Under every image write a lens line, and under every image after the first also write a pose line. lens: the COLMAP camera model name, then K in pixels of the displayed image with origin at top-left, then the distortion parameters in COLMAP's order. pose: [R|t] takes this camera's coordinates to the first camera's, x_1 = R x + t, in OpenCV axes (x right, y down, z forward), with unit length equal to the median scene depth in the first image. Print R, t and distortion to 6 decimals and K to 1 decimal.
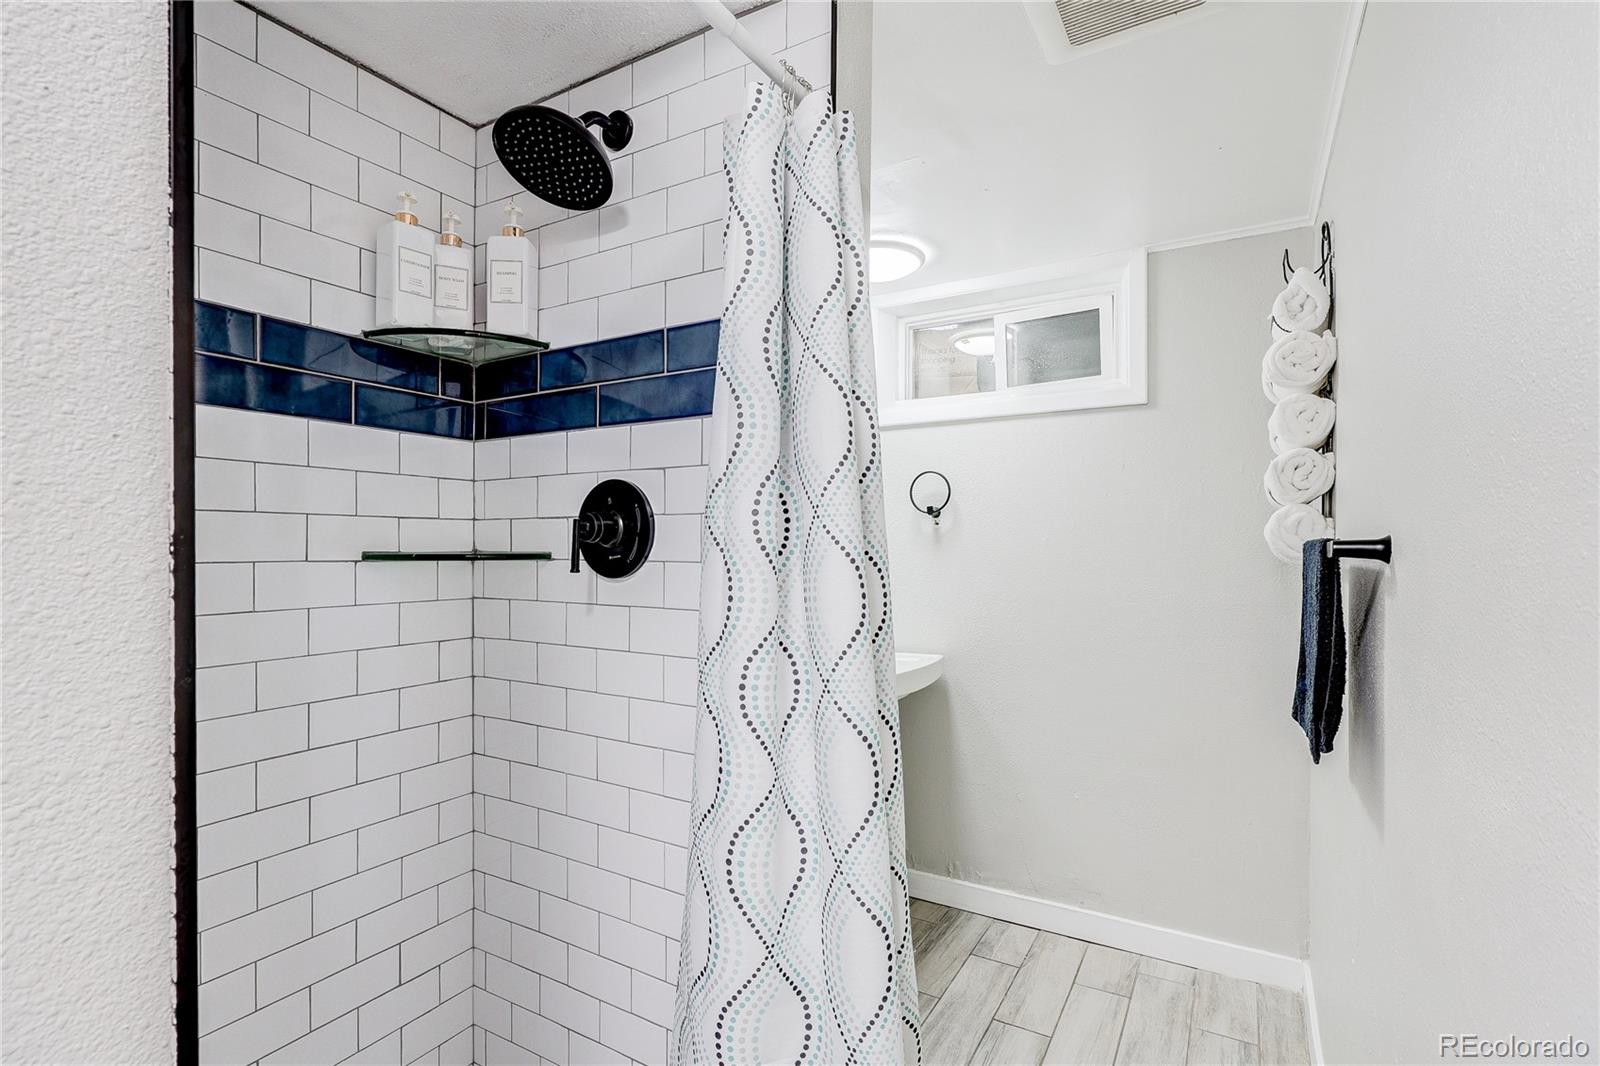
lens RADIAL K [[753.4, 0, 795.6], [0, 753.4, 549.7], [0, 0, 1]] dist [-0.006772, -0.000605]
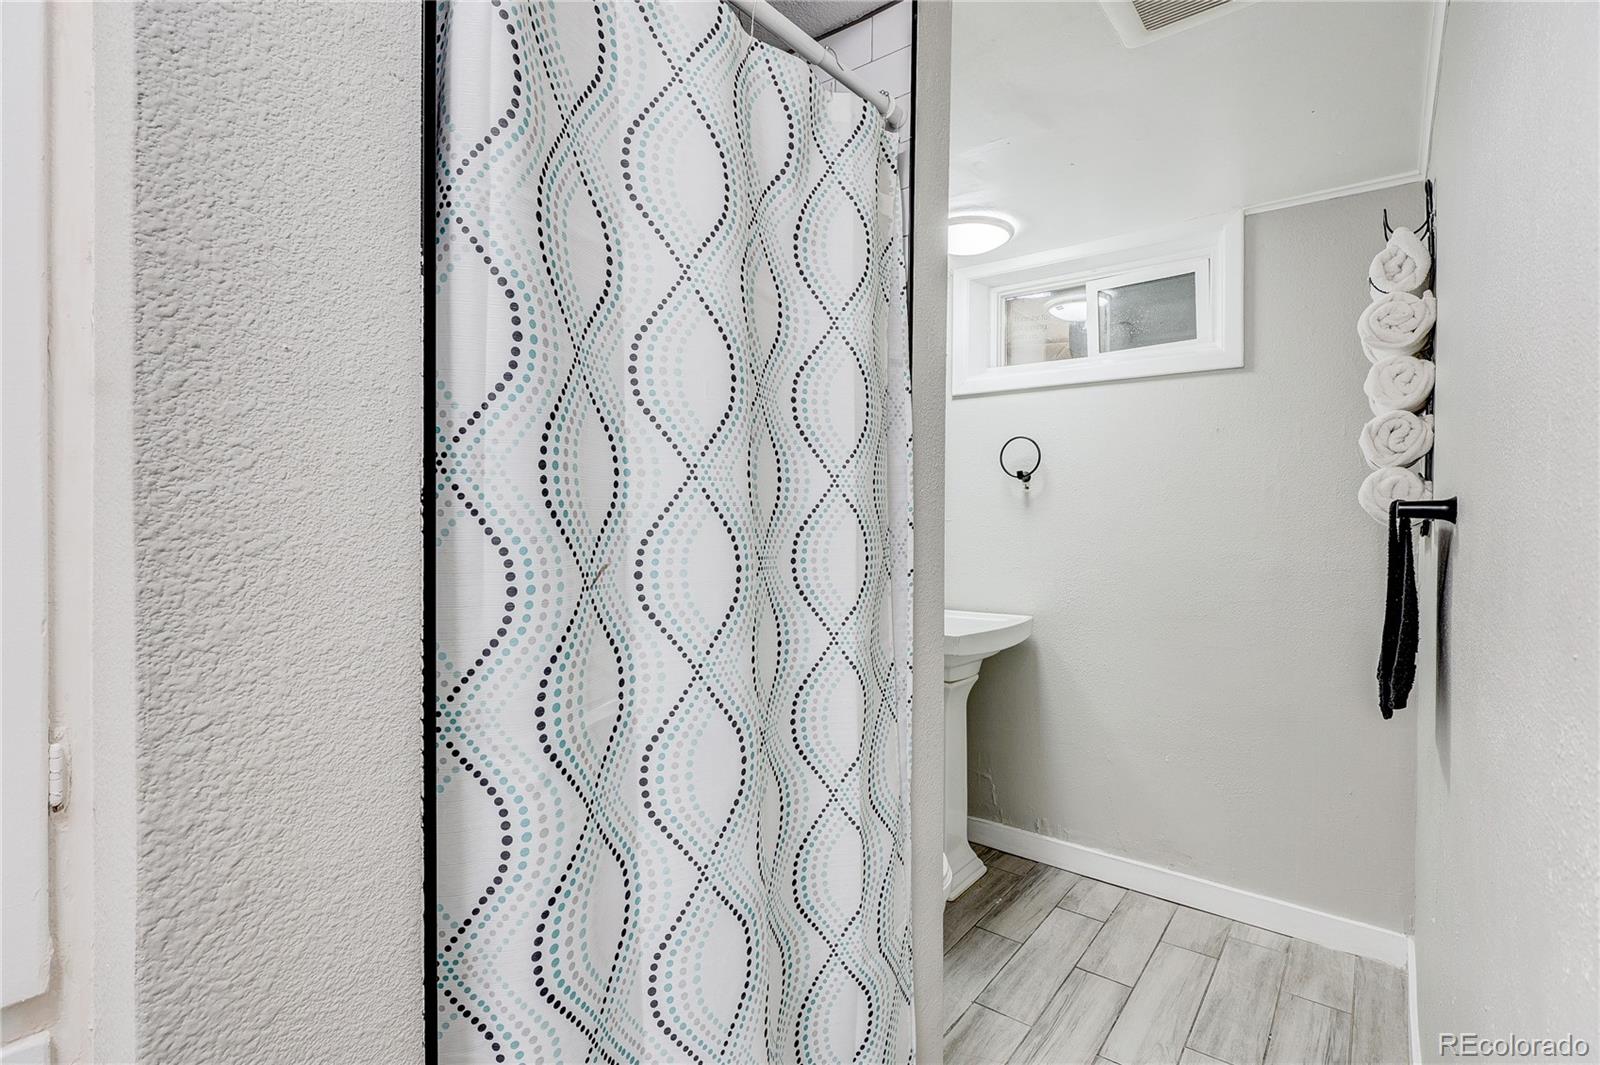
lens RADIAL K [[750.1, 0, 794.3], [0, 750.1, 519.5], [0, 0, 1]] dist [-0.006261, -0.000512]
pose [[0.990870, 0.005969, -0.134686, 0.014108], [-0.005245, 0.999970, 0.005731, 0.005321], [0.134716, -0.004972, 0.990872, -0.064149]]
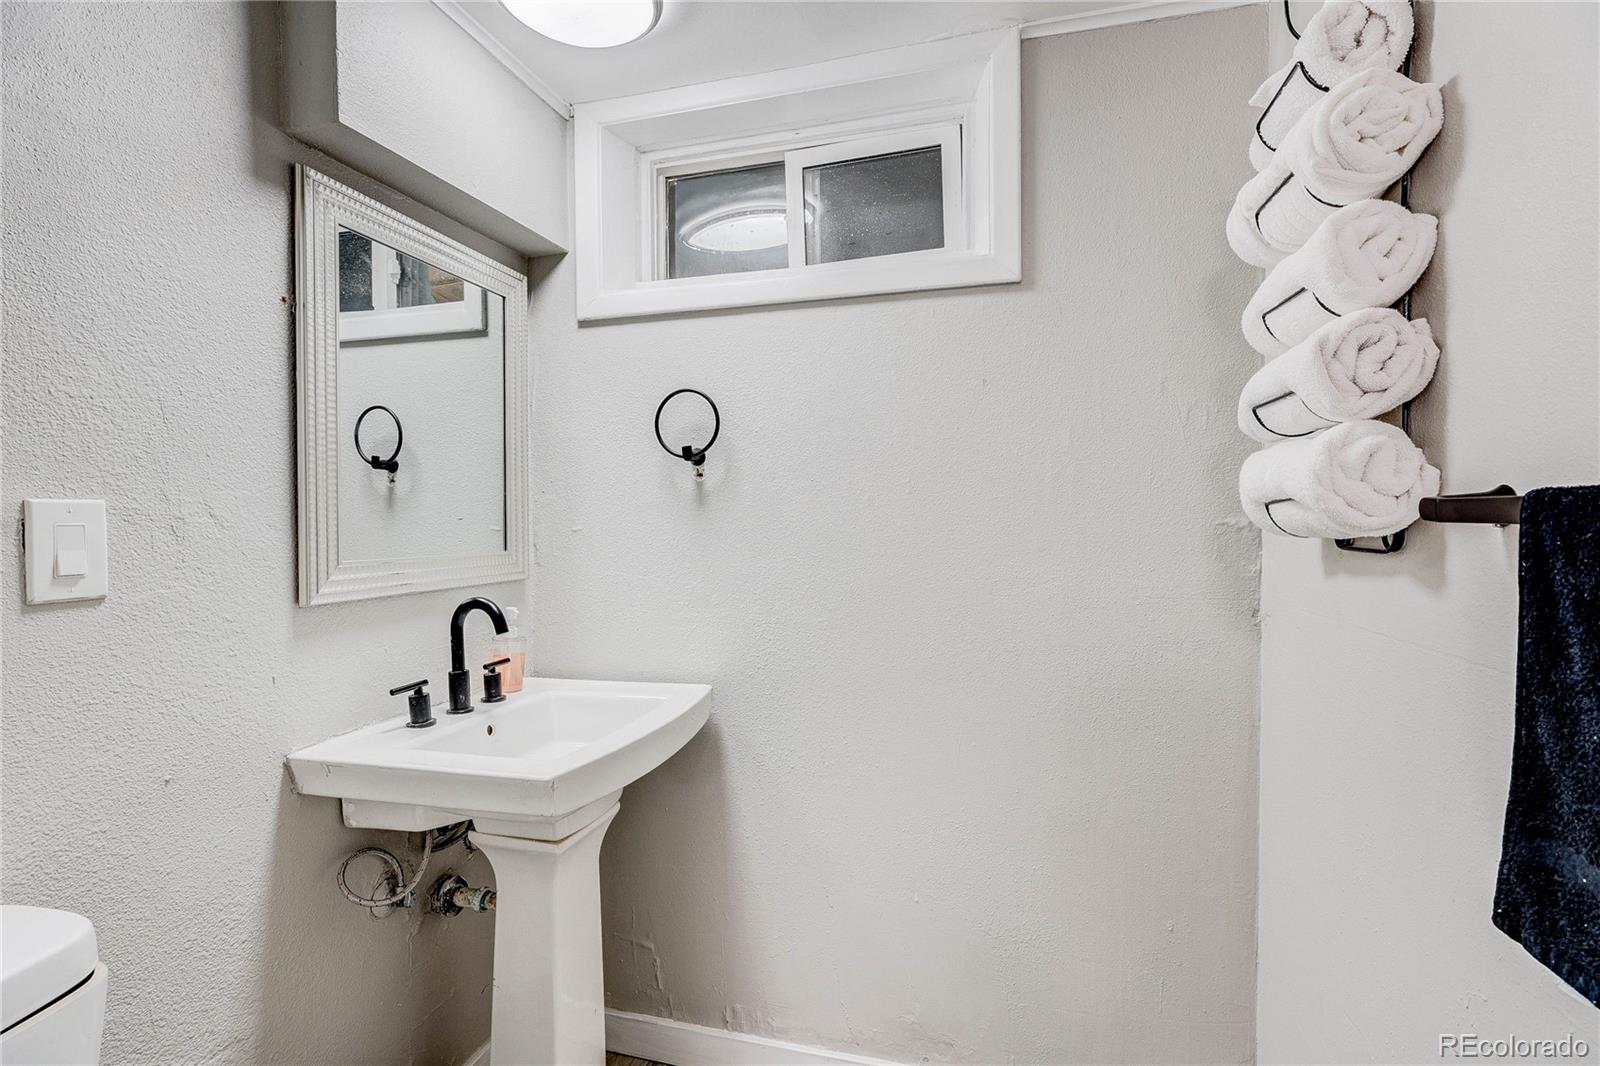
lens RADIAL K [[715.9, 0, 803.2], [0, 715.9, 525.2], [0, 0, 1]] dist [-0.017245, 0.000137]
pose [[0.964234, -0.012548, 0.264754, 0.136643], [0.009191, 0.999861, 0.013913, -0.000109], [-0.264891, -0.010982, 0.964216, 0.489380]]
